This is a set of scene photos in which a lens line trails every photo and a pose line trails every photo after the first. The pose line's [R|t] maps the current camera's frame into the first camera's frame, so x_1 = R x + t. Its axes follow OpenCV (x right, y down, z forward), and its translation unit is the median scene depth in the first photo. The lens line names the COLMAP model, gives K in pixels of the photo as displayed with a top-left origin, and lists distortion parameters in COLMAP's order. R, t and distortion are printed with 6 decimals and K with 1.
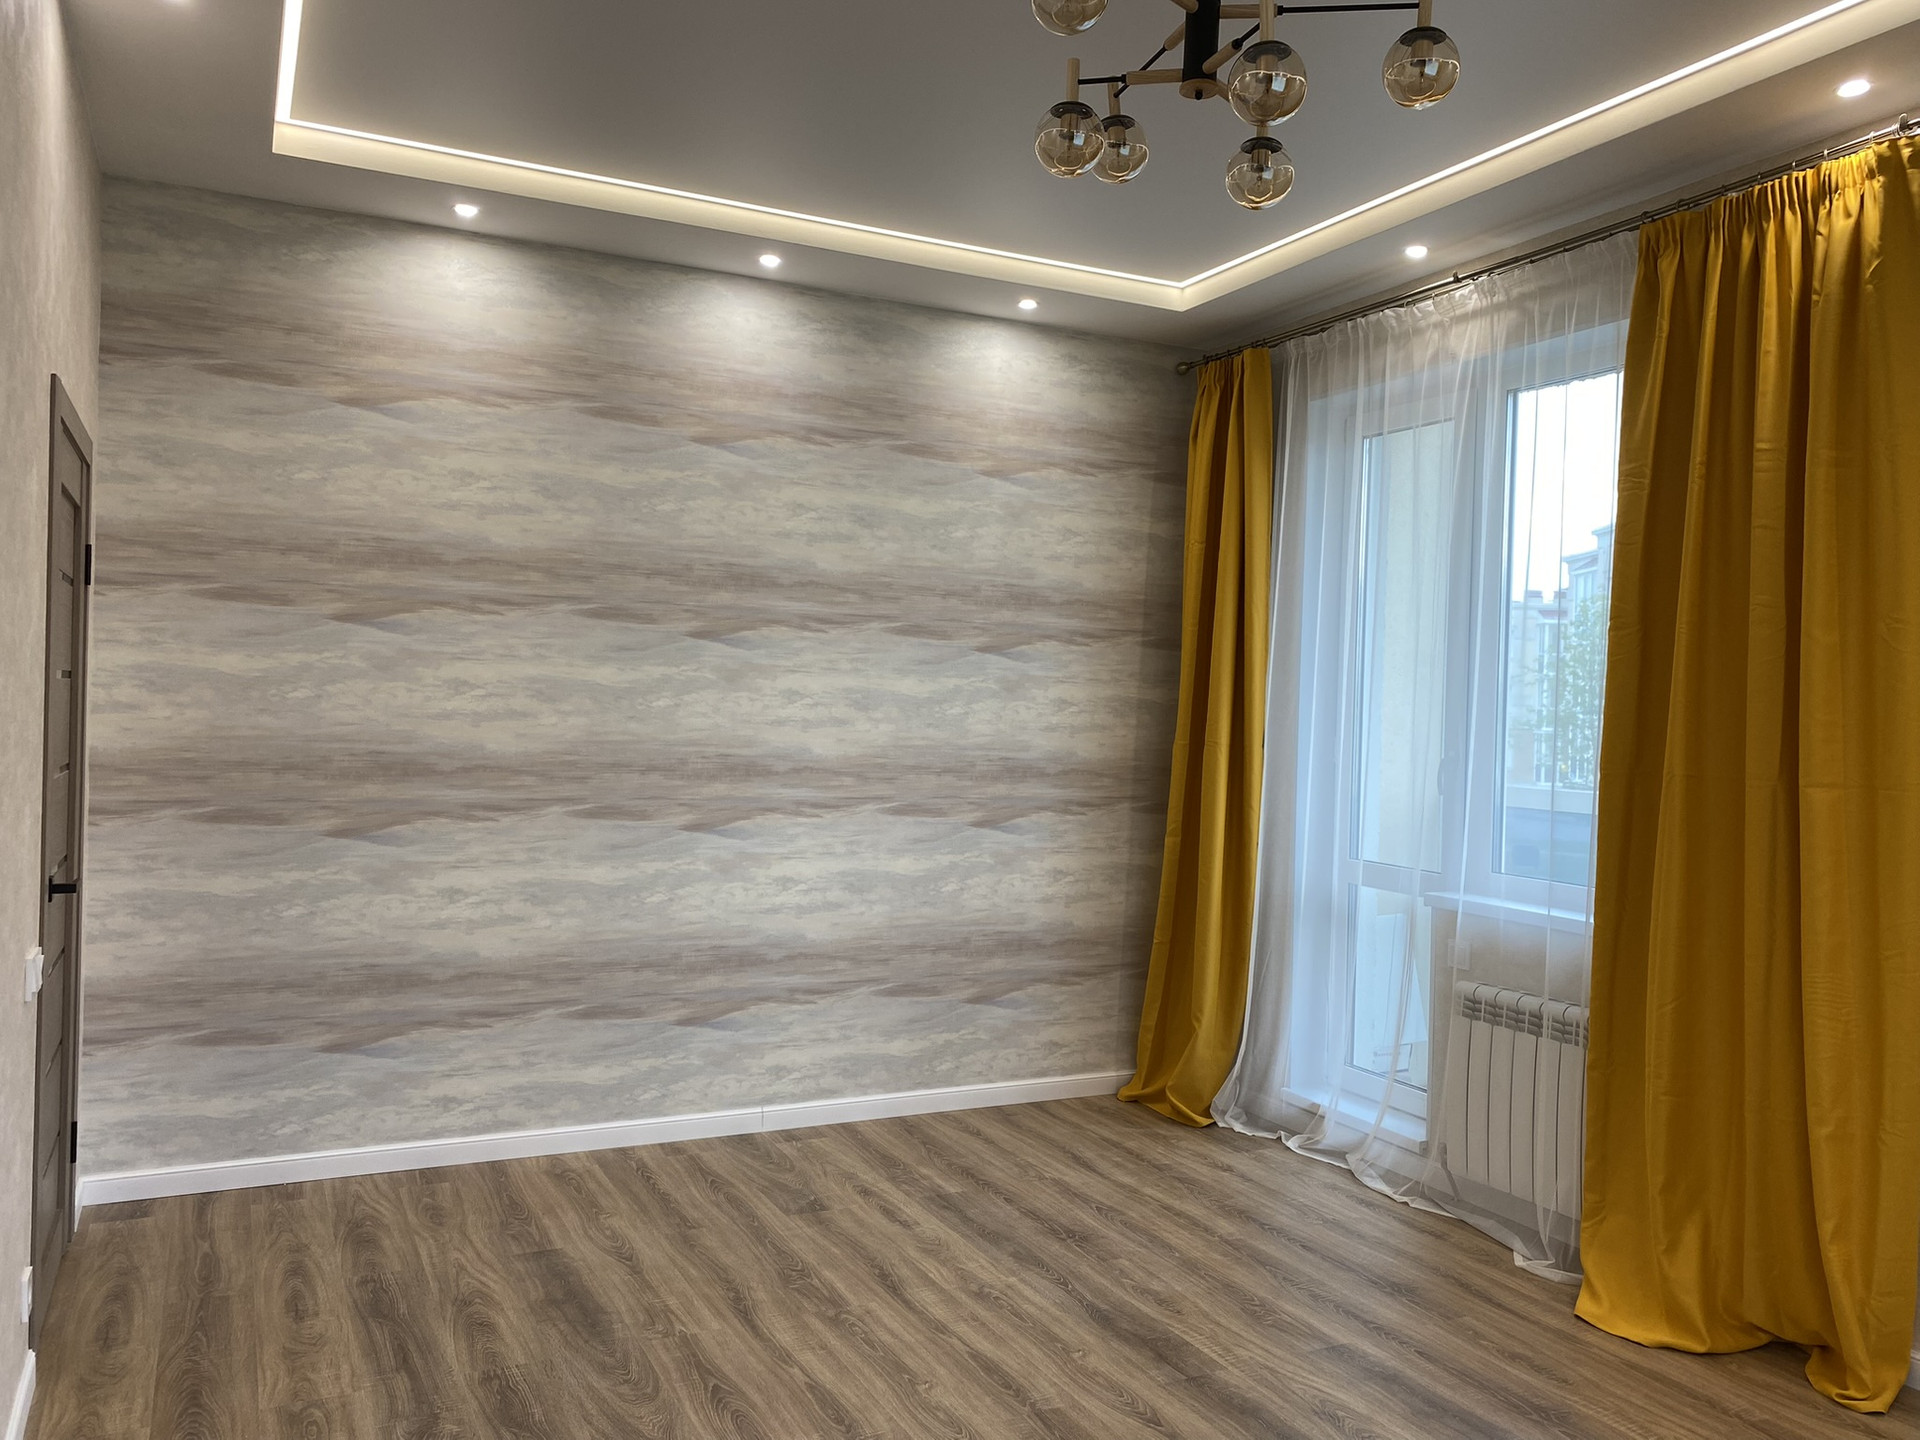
lens RADIAL K [[1454.0, 0, 1006.0], [0, 1454.0, 720.5], [0, 0, 1]] dist [0.041819, -0.050333]
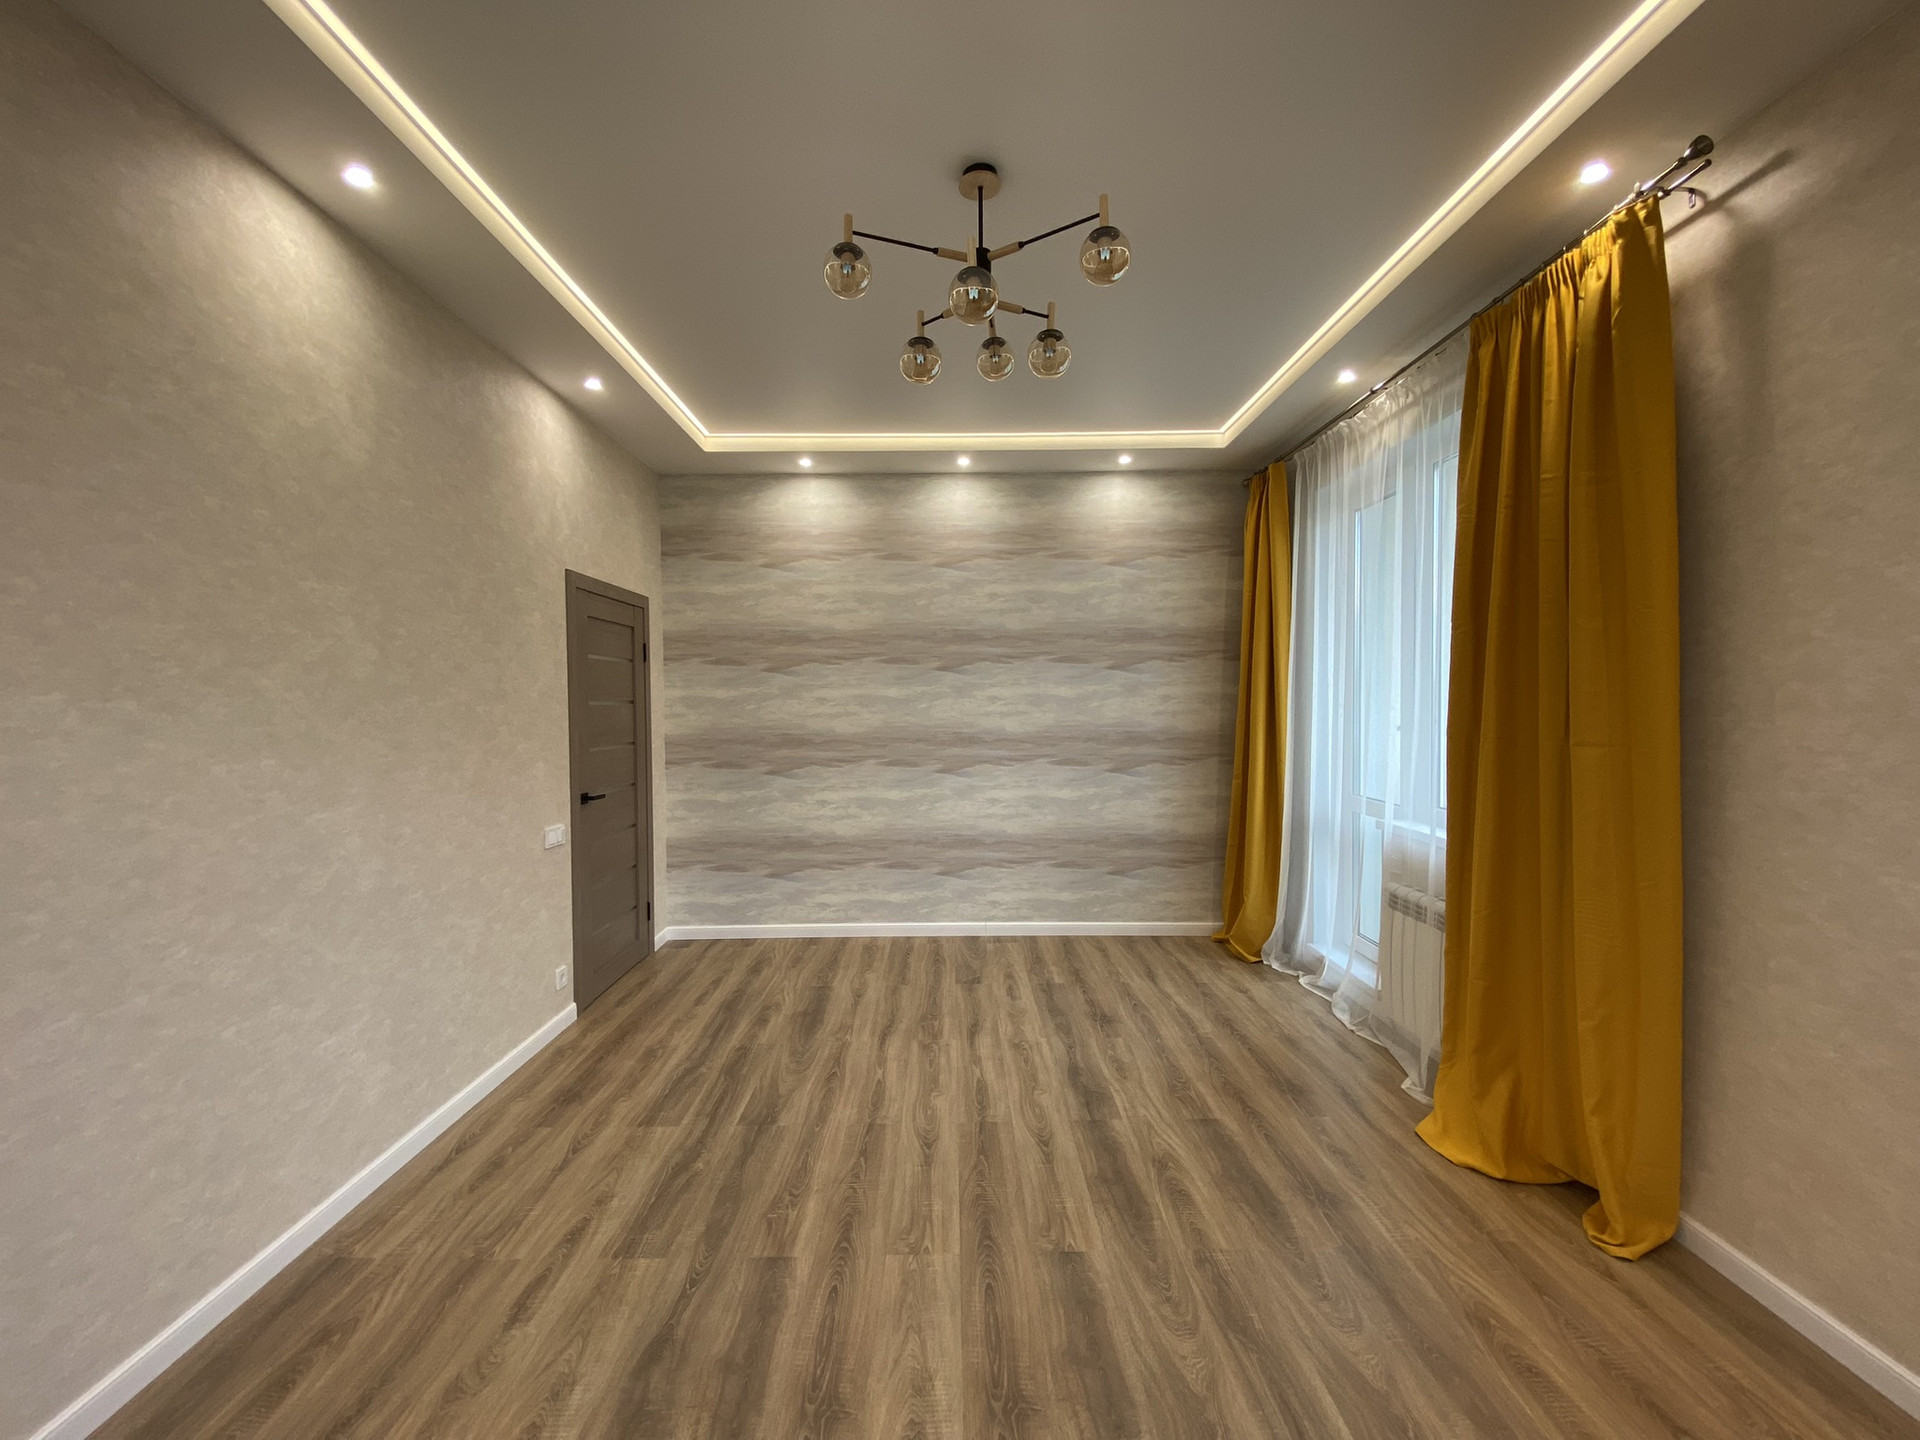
lens RADIAL K [[770.6, 0, 950.6], [0, 770.6, 720.1], [0, 0, 1]] dist [0.011228, -0.015505]
pose [[0.895727, -0.023601, -0.443978, 0.273824], [0.028216, 0.999595, 0.003790, 0.004837], [0.443709, -0.015922, 0.896030, 0.136384]]
